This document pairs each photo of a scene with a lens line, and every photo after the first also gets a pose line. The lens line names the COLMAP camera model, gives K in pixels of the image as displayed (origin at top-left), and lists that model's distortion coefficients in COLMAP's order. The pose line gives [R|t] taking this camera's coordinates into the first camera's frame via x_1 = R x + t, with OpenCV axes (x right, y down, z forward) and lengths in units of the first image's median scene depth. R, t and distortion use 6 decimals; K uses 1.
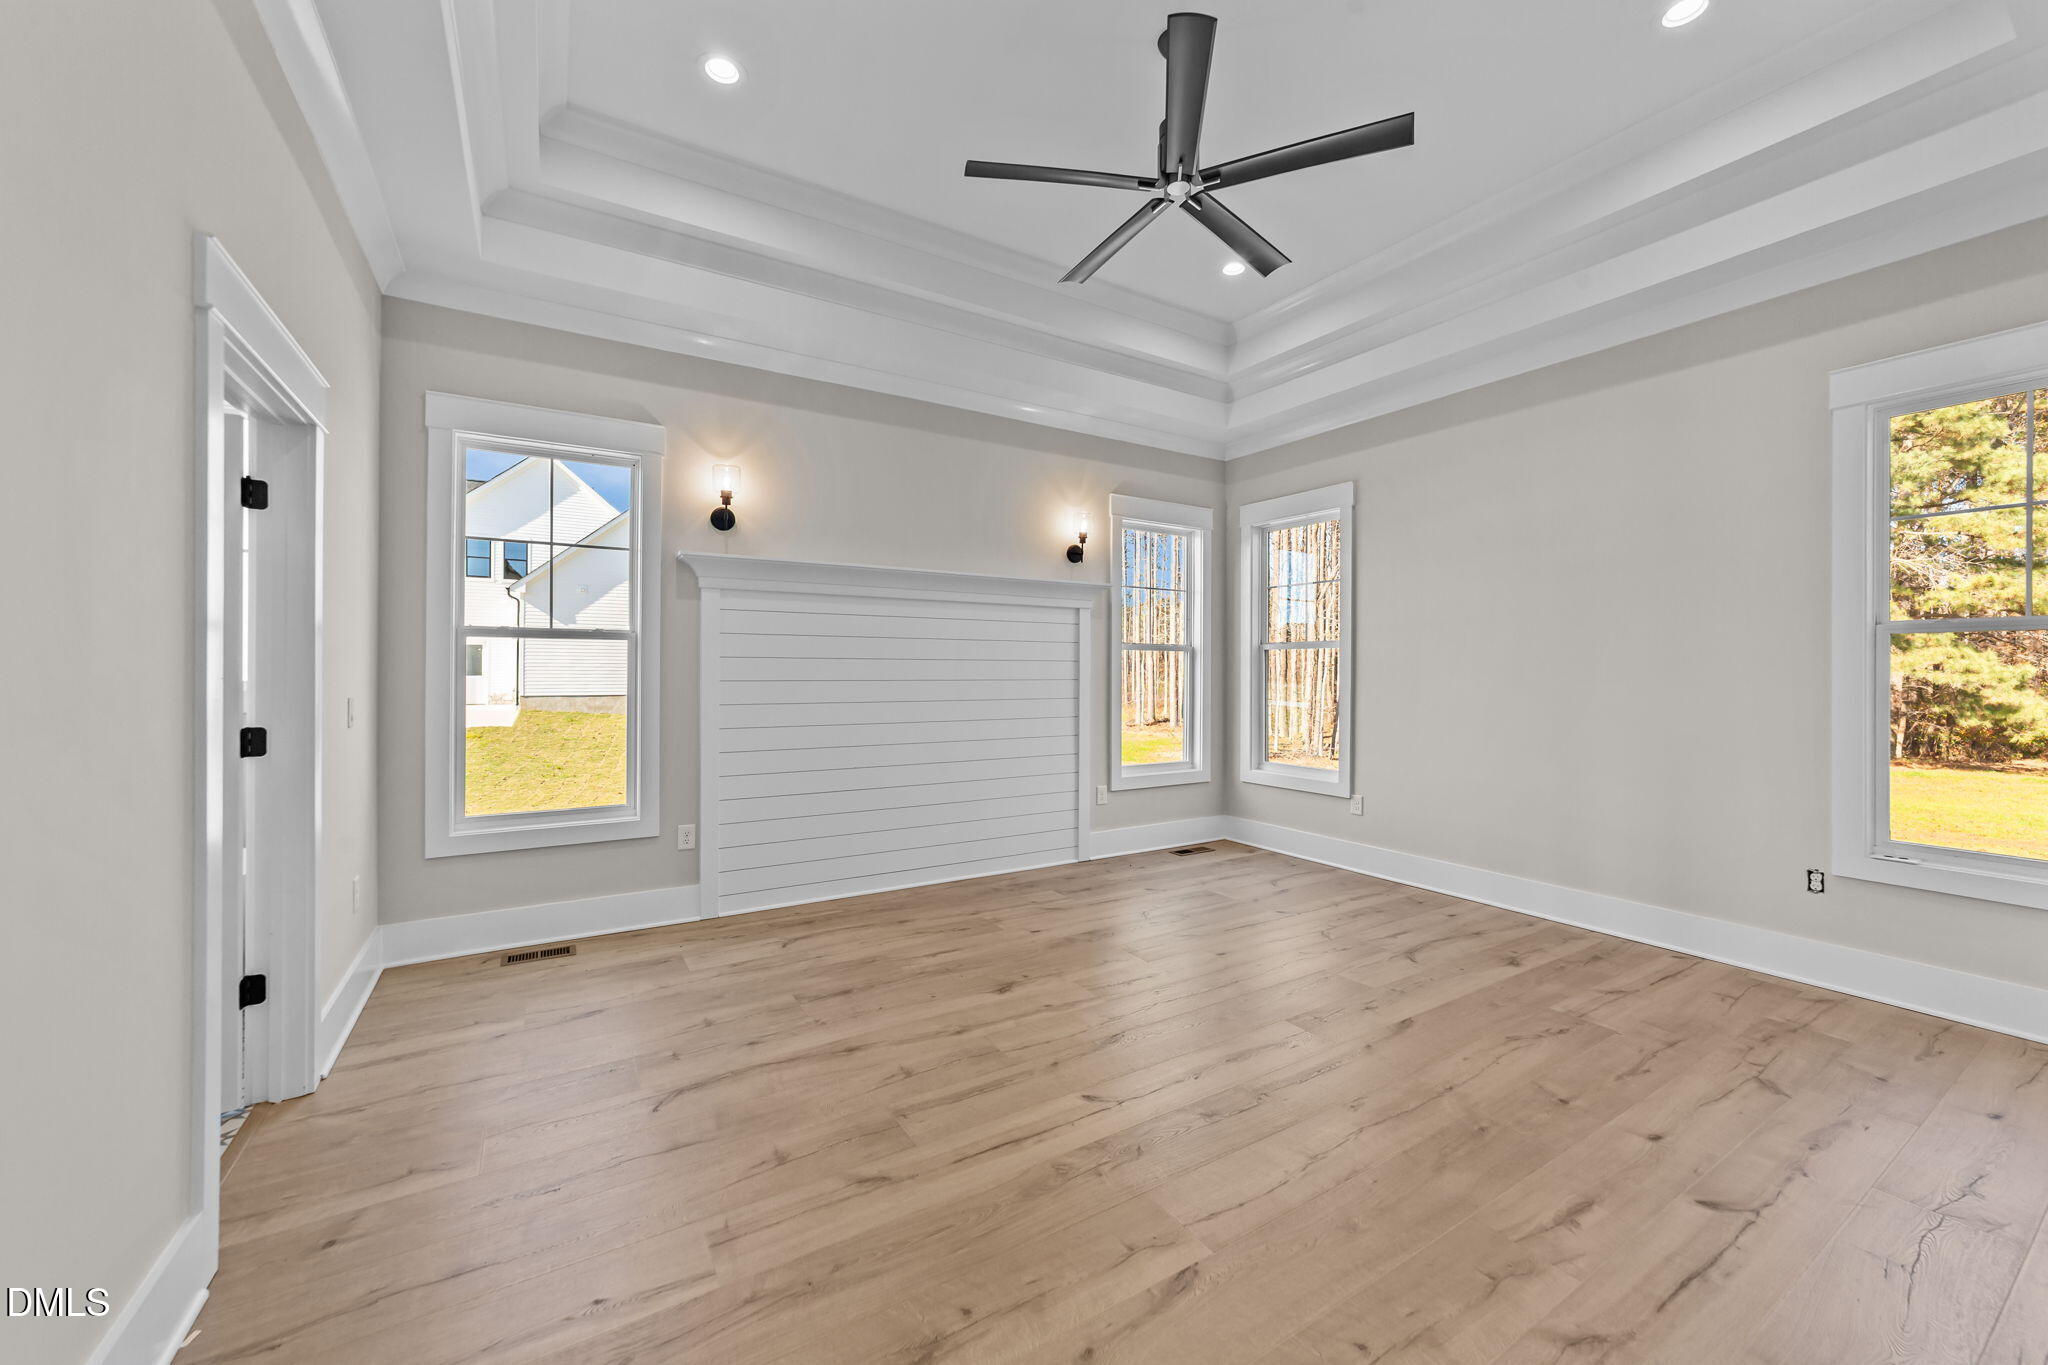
lens RADIAL K [[778.0, 0, 1031.2], [0, 778.0, 670.7], [0, 0, 1]] dist [-0.012463, 0.002345]
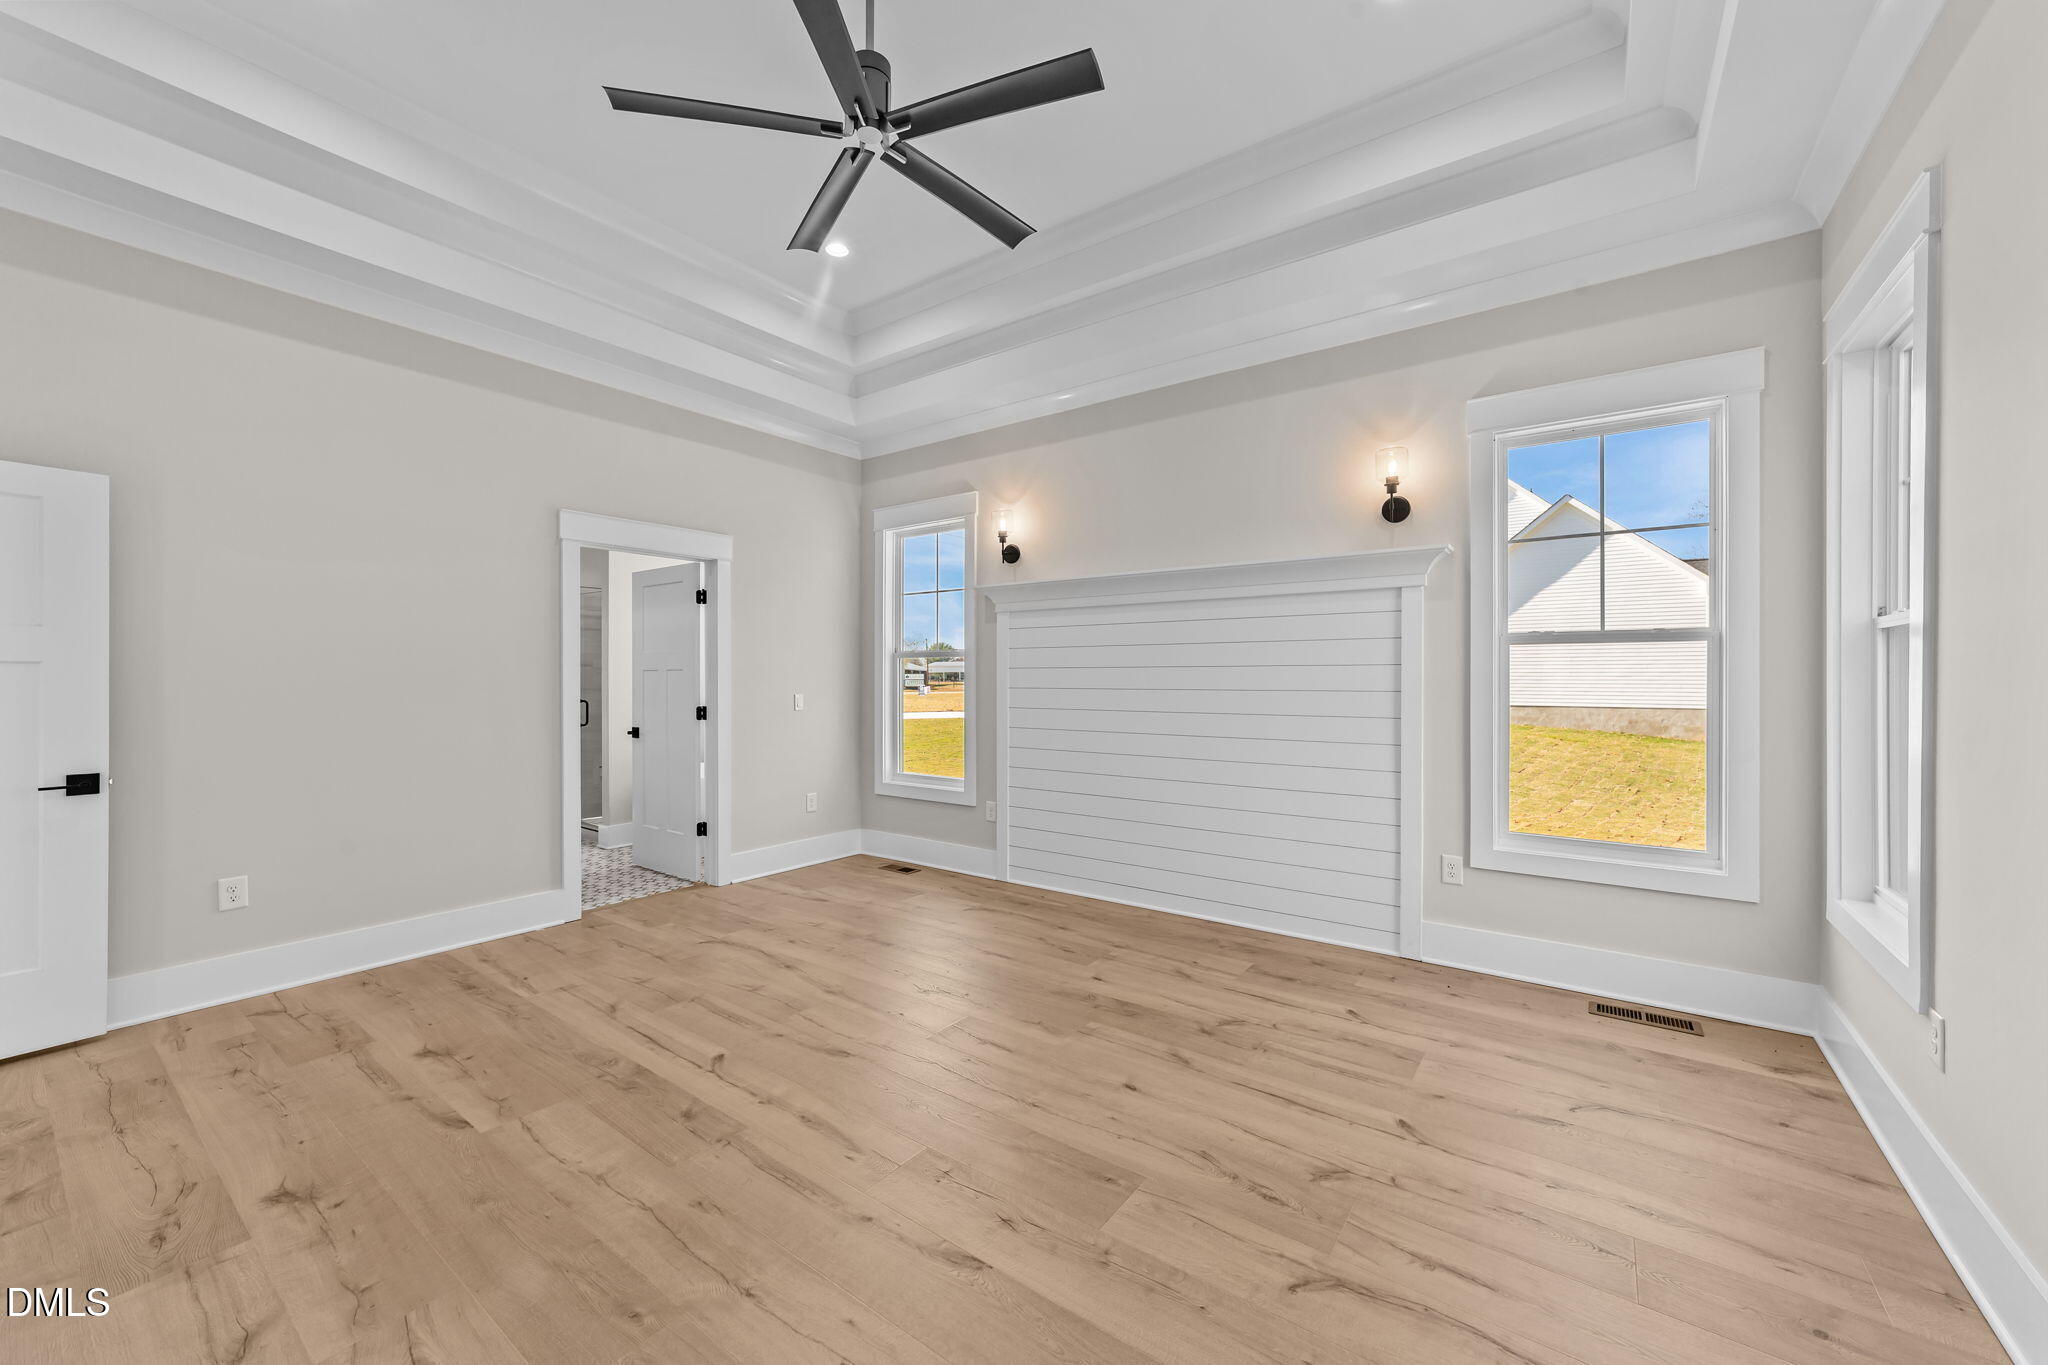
lens RADIAL K [[778.0, 0, 1034.0], [0, 778.0, 684.1], [0, 0, 1]] dist [-0.012463, 0.002345]
pose [[0.381034, 0.000827, -0.924561, 0.753149], [-0.000234, 1.000000, 0.000798, 0.006117], [0.924561, -0.000088, 0.381034, 0.583545]]
